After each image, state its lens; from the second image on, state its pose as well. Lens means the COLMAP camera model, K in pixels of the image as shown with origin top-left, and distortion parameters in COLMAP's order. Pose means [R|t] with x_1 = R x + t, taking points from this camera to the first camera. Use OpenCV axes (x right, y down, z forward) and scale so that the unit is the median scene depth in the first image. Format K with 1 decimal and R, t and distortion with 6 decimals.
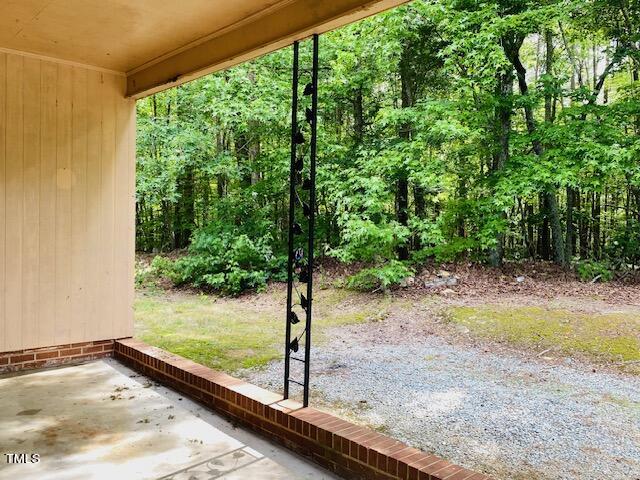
lens RADIAL K [[542.3, 0, 319.2], [0, 542.3, 244.3], [0, 0, 1]] dist [0.045568, -0.051680]
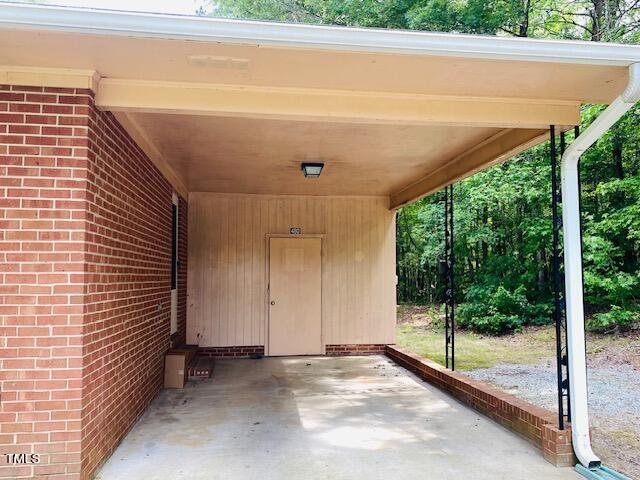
lens RADIAL K [[542.3, 0, 321.8], [0, 542.3, 240.3], [0, 0, 1]] dist [0.045568, -0.051680]
pose [[0.824122, -0.061848, -0.563025, 0.498627], [-0.000785, 0.993895, -0.110328, 0.033705], [0.566411, 0.091366, 0.819042, -0.634382]]
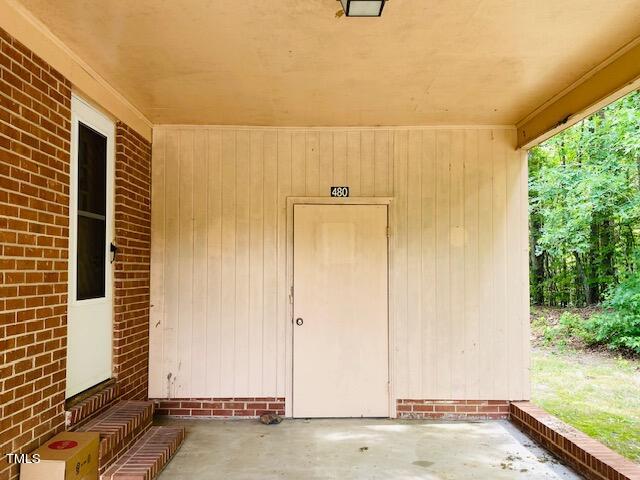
lens RADIAL K [[542.3, 0, 318.0], [0, 542.3, 249.5], [0, 0, 1]] dist [0.045568, -0.051680]
pose [[0.745744, -0.050418, -0.664323, 0.022037], [-0.007978, 0.996385, -0.084576, -0.006111], [0.666185, 0.068372, 0.742646, 0.054931]]
